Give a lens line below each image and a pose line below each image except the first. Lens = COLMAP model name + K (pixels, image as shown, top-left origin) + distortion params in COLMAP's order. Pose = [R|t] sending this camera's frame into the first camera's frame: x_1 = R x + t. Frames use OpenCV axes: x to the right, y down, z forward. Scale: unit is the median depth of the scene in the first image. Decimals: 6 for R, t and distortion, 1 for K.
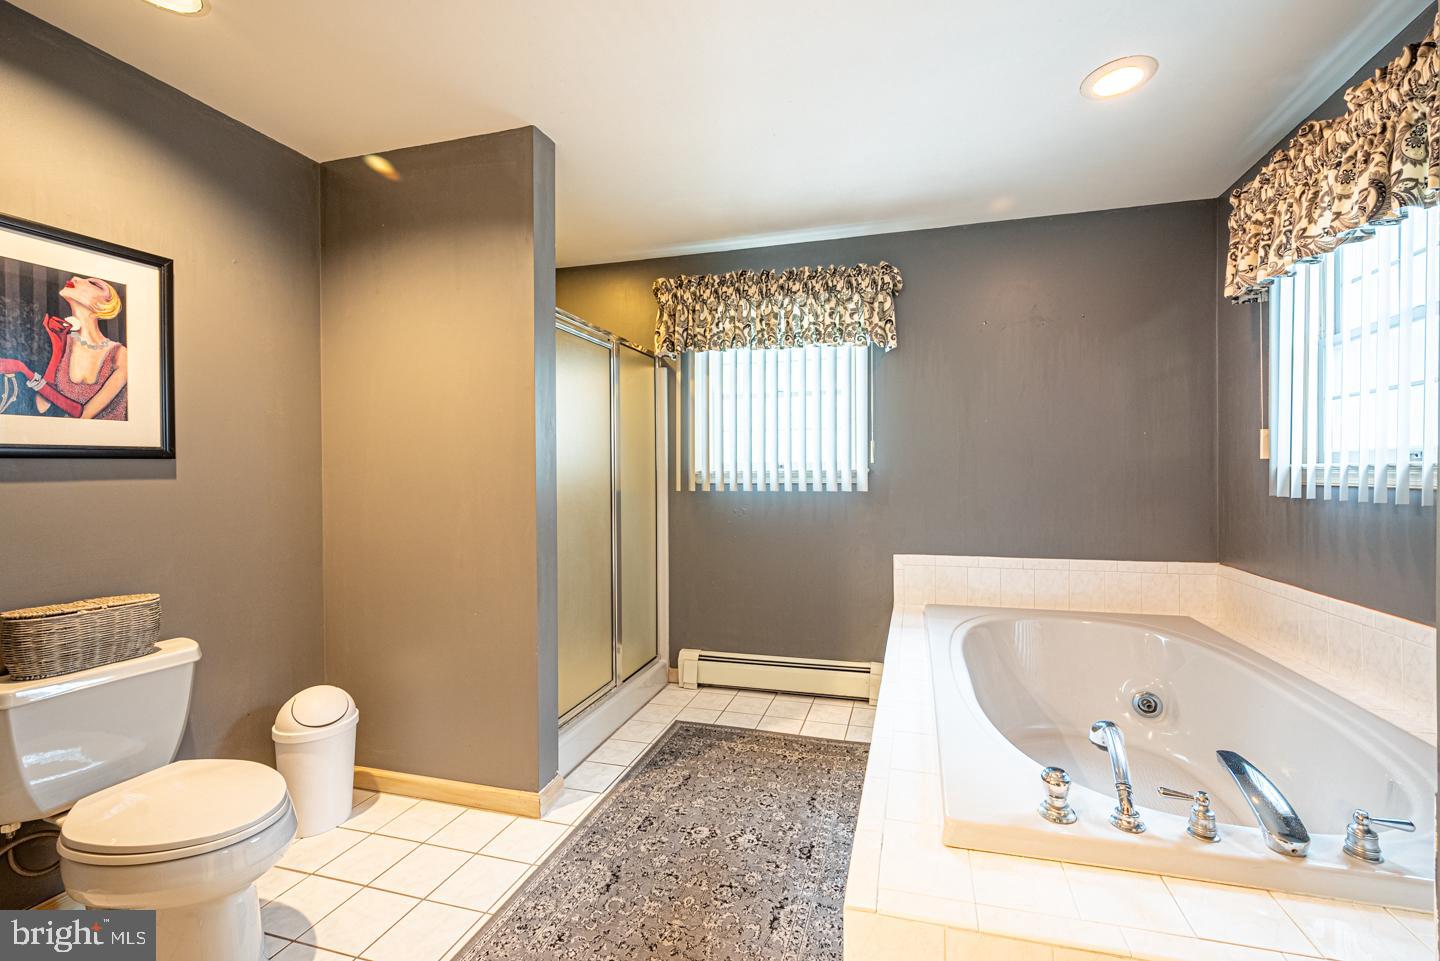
lens RADIAL K [[617.1, 0, 722.8], [0, 617.1, 477.2], [0, 0, 1]] dist [-0.000070, -0.000614]
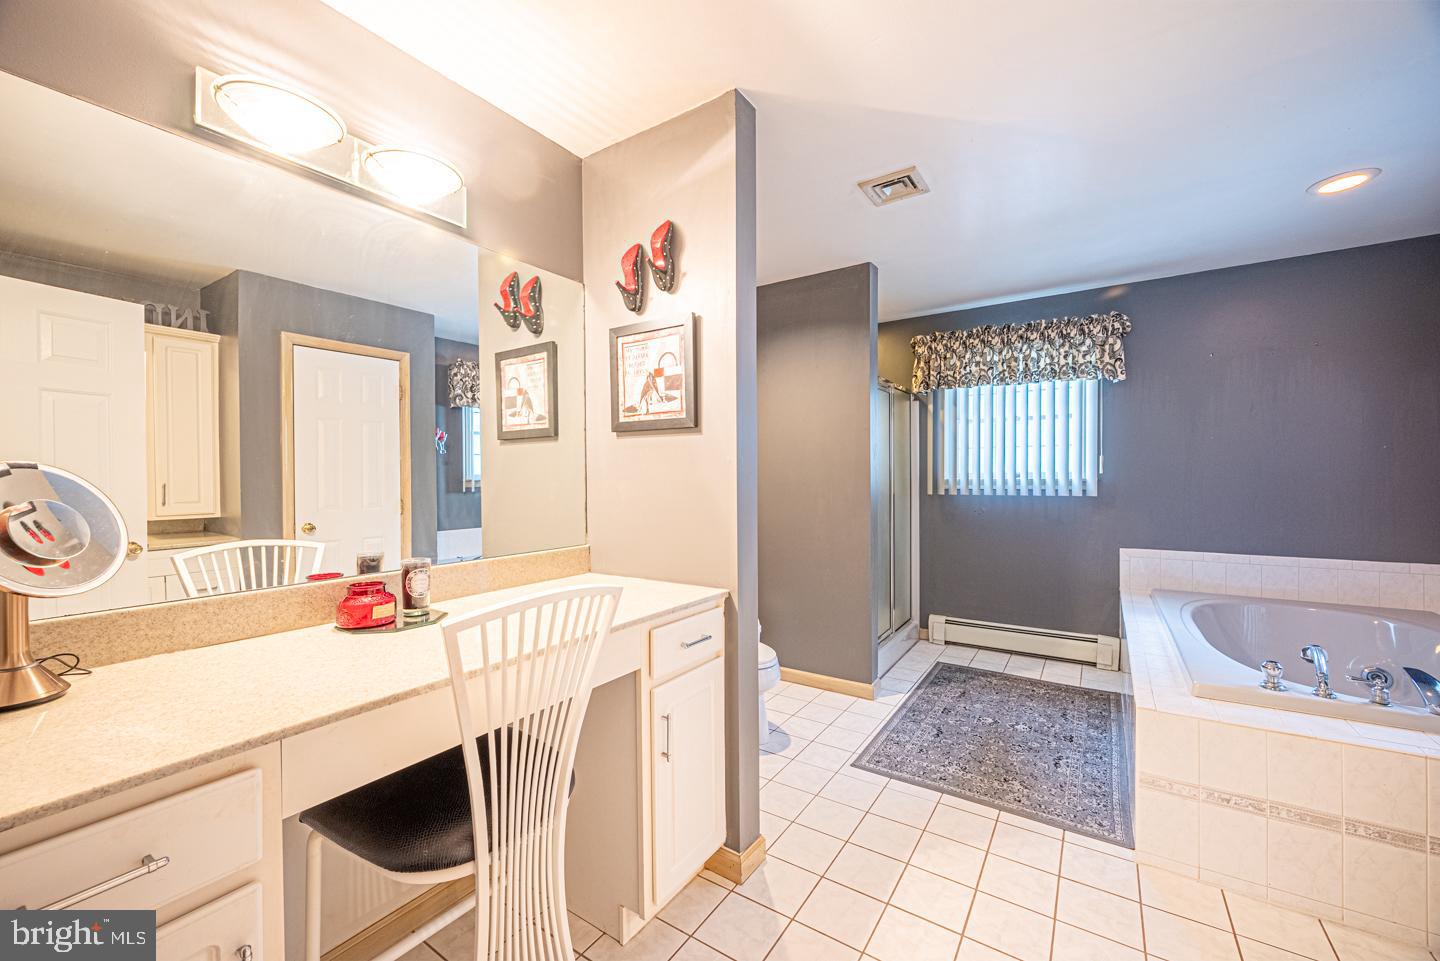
lens RADIAL K [[565.9, 0, 722.2], [0, 565.9, 484.3], [0, 0, 1]] dist [-0.001501, 0.000458]
pose [[0.955604, 0.004354, -0.294623, -0.153082], [-0.002614, 0.999977, 0.006299, -0.006441], [0.294644, -0.005249, 0.955593, -0.316330]]
